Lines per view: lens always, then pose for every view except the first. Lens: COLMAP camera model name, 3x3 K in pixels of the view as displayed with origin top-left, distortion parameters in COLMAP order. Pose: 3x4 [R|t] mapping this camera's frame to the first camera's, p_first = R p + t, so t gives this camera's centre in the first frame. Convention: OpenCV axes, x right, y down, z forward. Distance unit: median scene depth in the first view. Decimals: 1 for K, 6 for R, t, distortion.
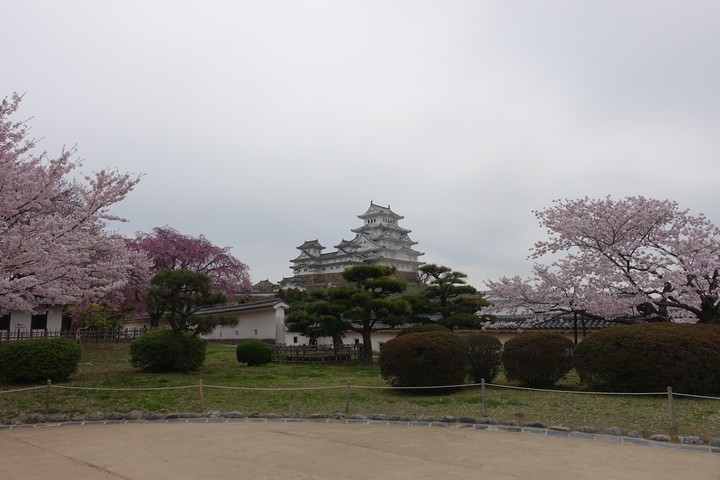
lens RADIAL K [[513.4, 0, 361.9], [0, 513.4, 240.8], [0, 0, 1]] dist [0.011960, 0.002303]
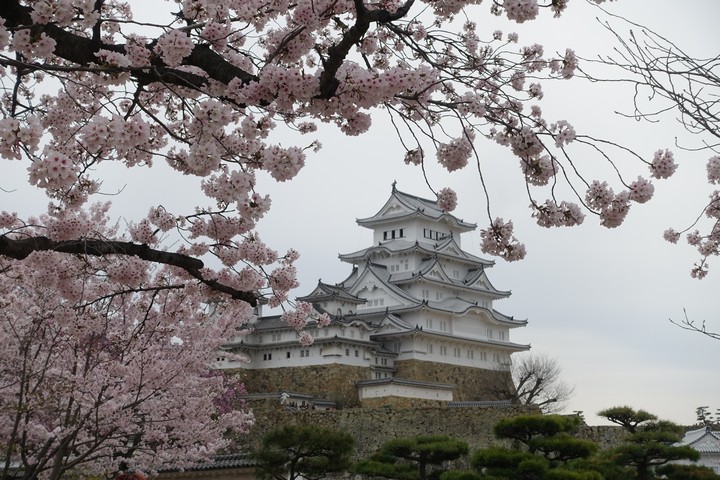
lens RADIAL K [[1407.7, 0, 362.4], [0, 1407.7, 238.1], [0, 0, 1]] dist [0.040838, 0.000000]
pose [[0.999471, 0.029831, 0.012987, -0.018886], [-0.029511, 0.999272, -0.024160, -0.009935], [-0.013698, 0.023764, 0.999624, -0.060818]]
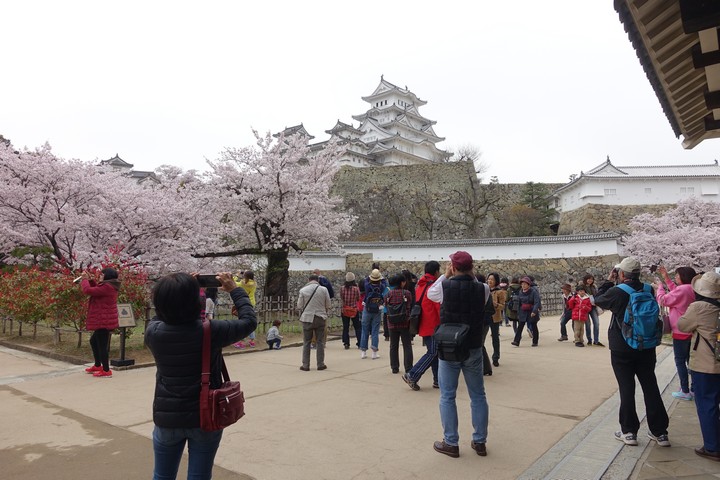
lens RADIAL K [[513.4, 0, 359.0], [0, 513.4, 239.6], [0, 0, 1]] dist [0.011960, 0.002303]
pose [[0.999364, 0.026393, -0.023978, 0.010322], [-0.024135, 0.995649, 0.090003, 0.089426], [0.026249, -0.089367, 0.995653, 0.294777]]
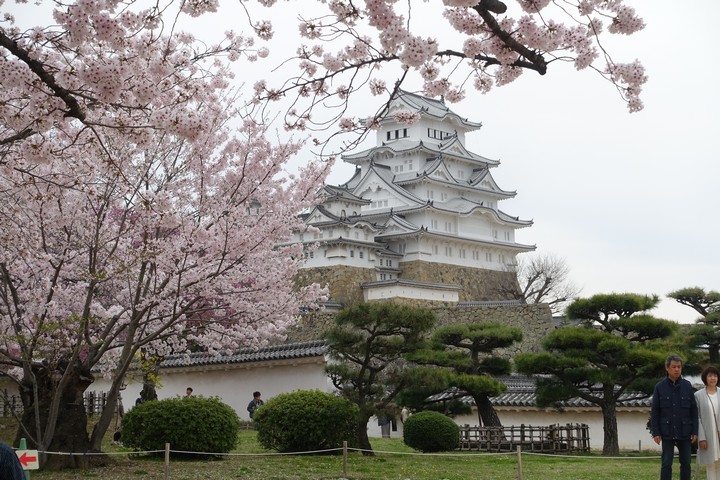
lens RADIAL K [[1419.0, 0, 359.4], [0, 1419.0, 240.5], [0, 0, 1]] dist [0.065088, 0.000000]
pose [[0.999642, 0.021174, 0.016355, -0.025469], [-0.021886, 0.998762, 0.044678, -0.006690], [-0.015389, -0.045020, 0.998868, -0.053510]]
